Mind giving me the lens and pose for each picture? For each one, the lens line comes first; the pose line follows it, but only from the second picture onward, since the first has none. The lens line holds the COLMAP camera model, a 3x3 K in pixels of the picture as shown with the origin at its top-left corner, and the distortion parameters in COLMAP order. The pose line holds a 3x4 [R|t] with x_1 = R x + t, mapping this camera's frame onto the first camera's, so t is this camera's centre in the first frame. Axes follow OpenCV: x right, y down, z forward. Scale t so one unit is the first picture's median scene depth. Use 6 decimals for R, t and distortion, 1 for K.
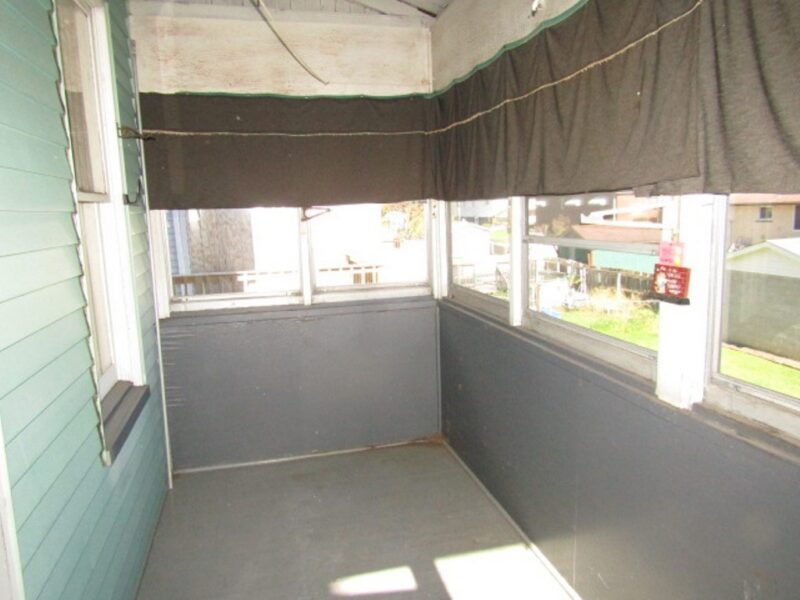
lens RADIAL K [[568.4, 0, 400.1], [0, 568.4, 299.6], [0, 0, 1]] dist [-0.012279, 0.003196]
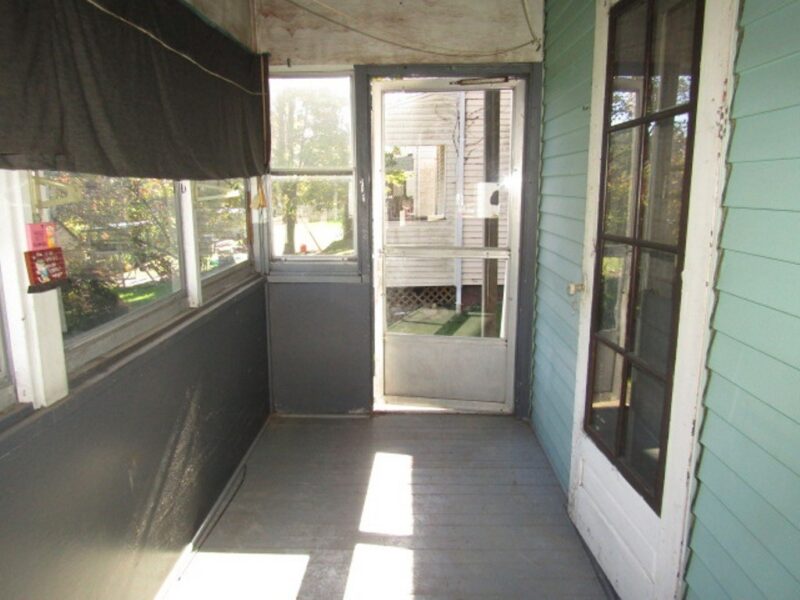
lens RADIAL K [[568.4, 0, 399.6], [0, 568.4, 298.0], [0, 0, 1]] dist [-0.012279, 0.003196]
pose [[-0.958833, -0.019123, 0.283327, -0.318740], [0.077084, 0.942741, 0.324497, -0.234722], [-0.273309, 0.332978, -0.902457, 1.680563]]
